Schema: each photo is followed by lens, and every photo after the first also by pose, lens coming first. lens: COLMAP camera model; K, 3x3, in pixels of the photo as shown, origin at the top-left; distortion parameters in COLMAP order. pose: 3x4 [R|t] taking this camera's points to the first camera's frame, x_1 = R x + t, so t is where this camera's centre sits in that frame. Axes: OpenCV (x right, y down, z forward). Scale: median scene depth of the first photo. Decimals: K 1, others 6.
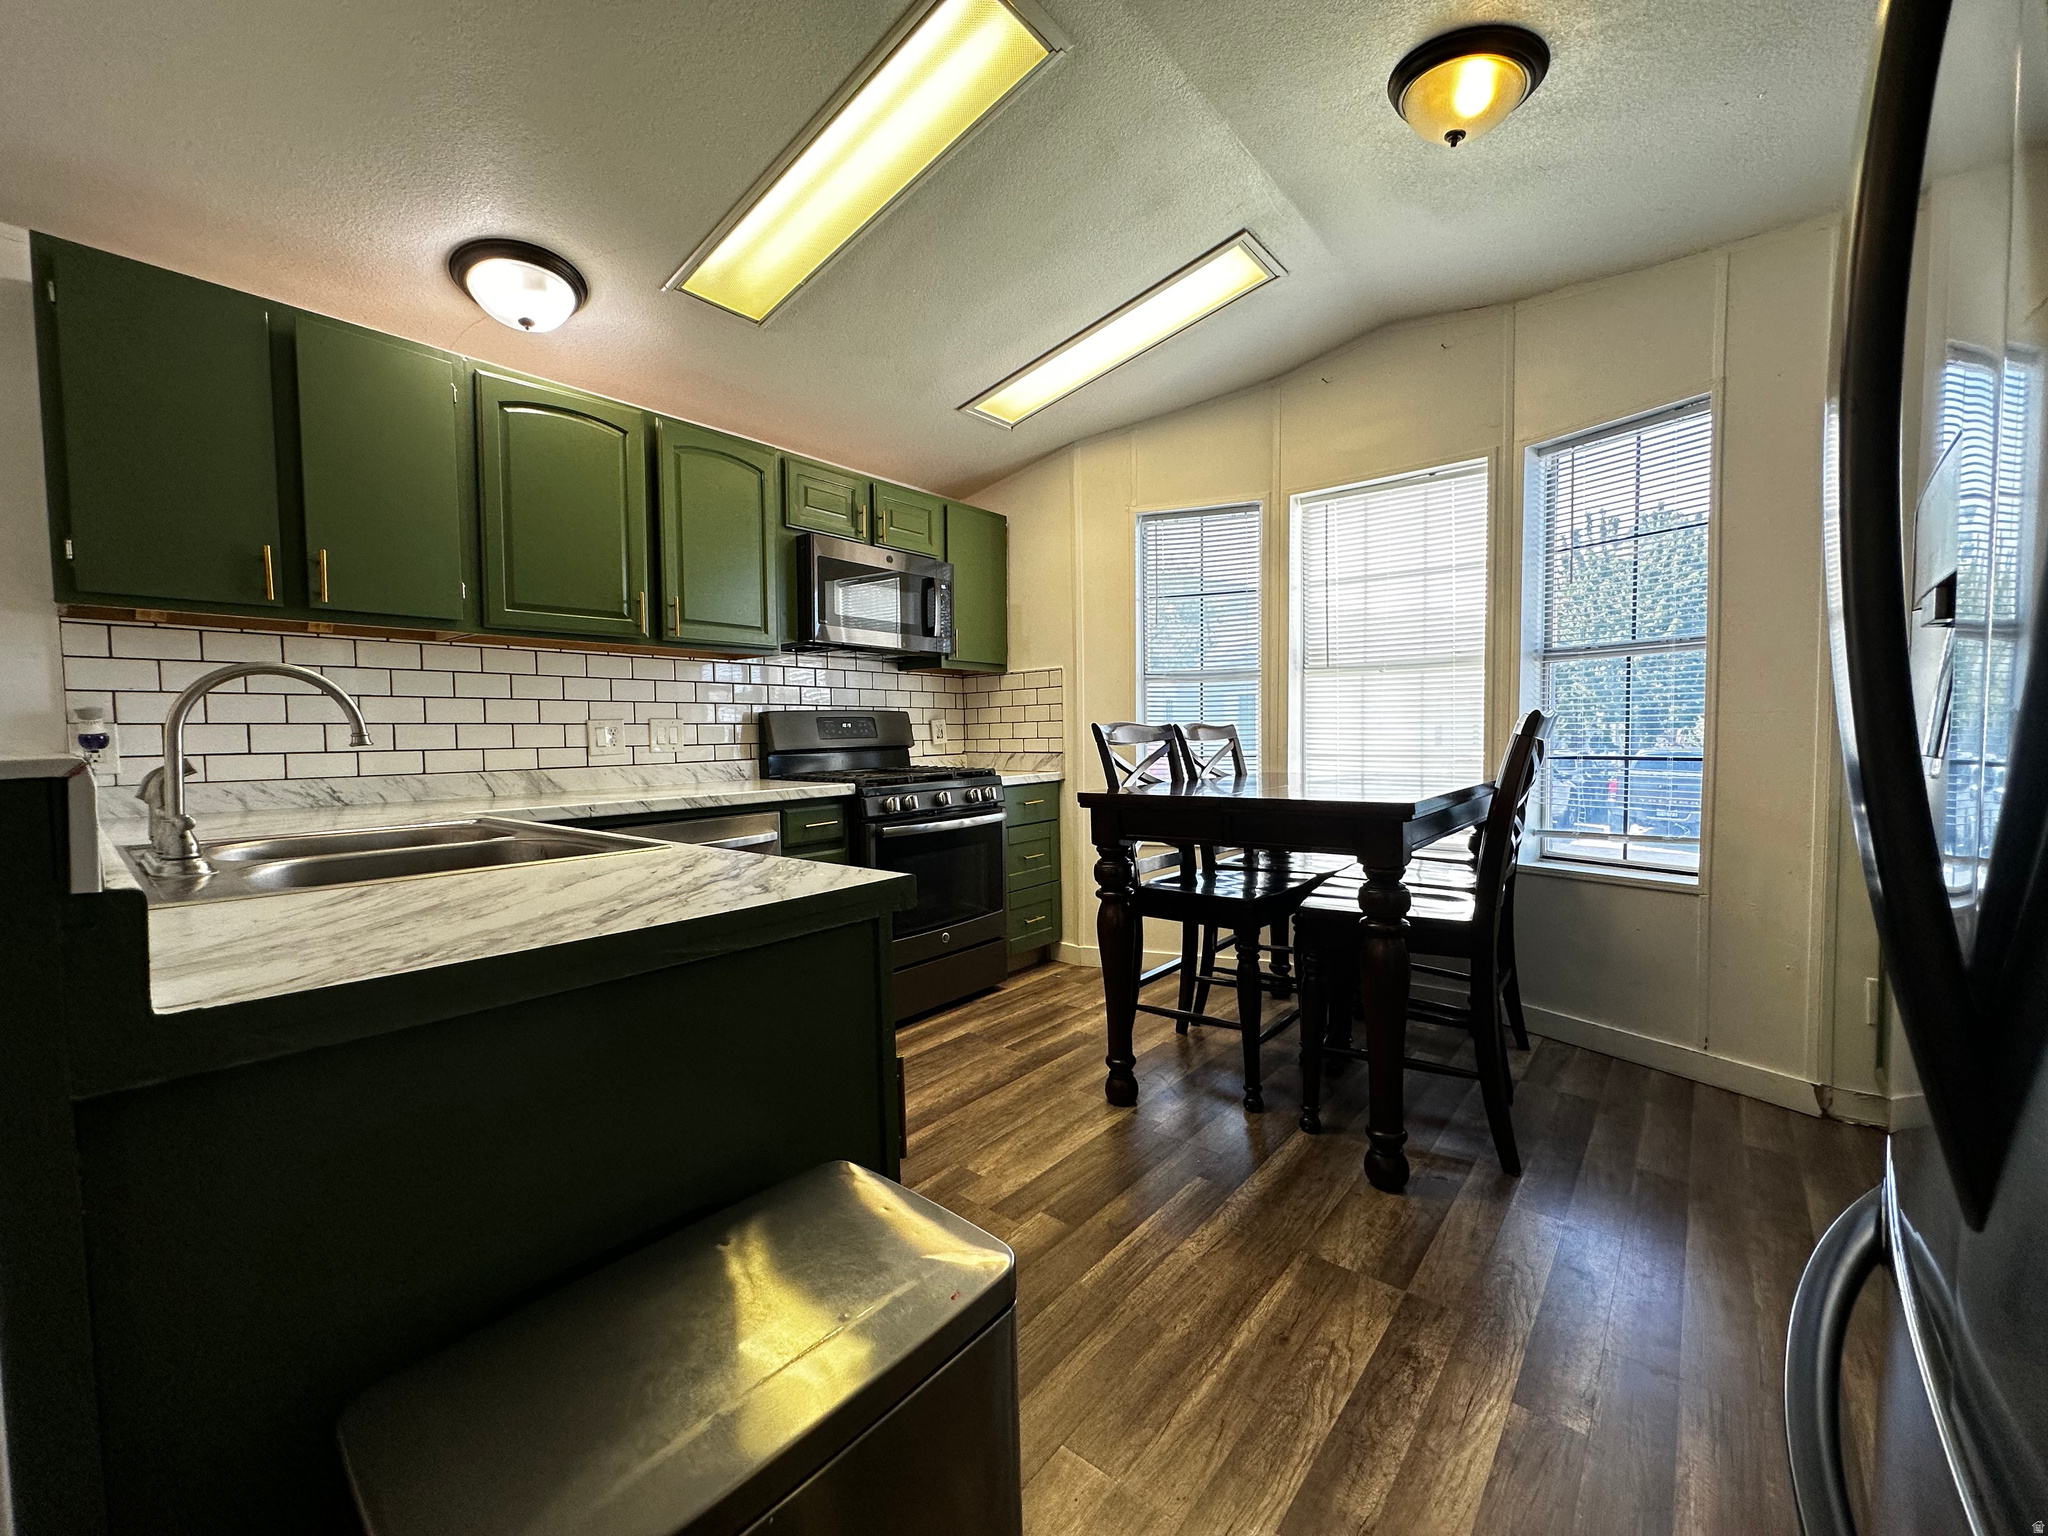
lens RADIAL K [[824.5, 0, 1022.5], [0, 824.5, 766.1], [0, 0, 1]] dist [-0.001997, -0.000146]
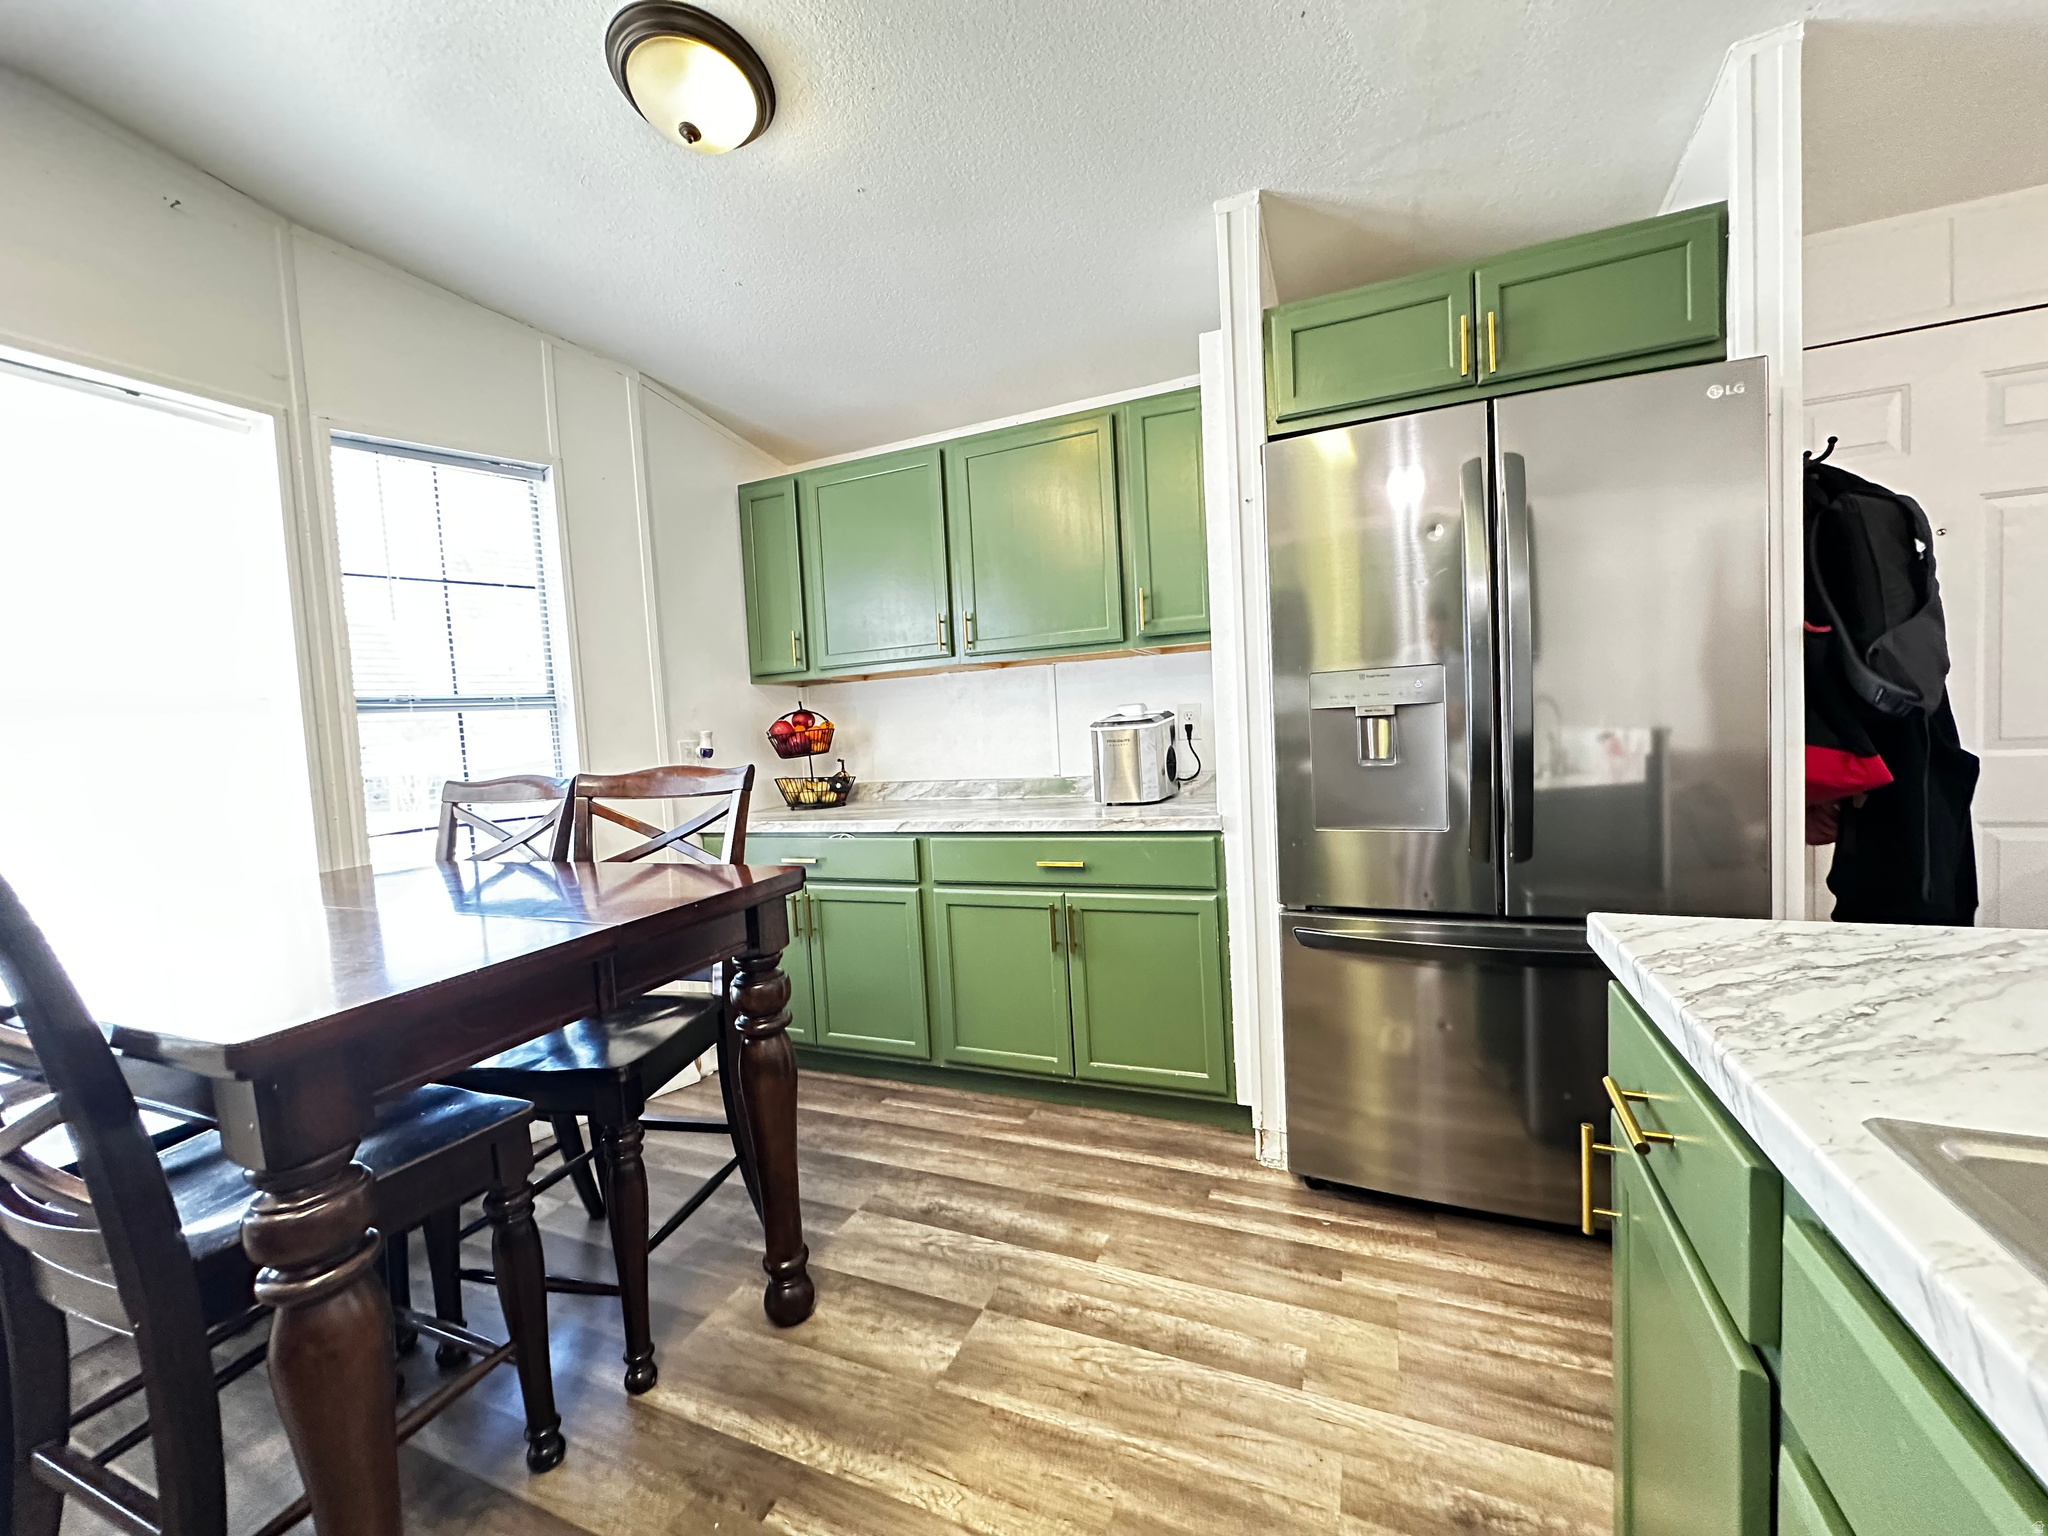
lens RADIAL K [[824.5, 0, 1024.6], [0, 824.5, 765.5], [0, 0, 1]] dist [-0.001997, -0.000146]
pose [[-0.288520, -0.027135, 0.957089, -0.581197], [0.103857, 0.992813, 0.059457, -0.118760], [-0.951825, 0.116555, -0.283628, 1.256815]]
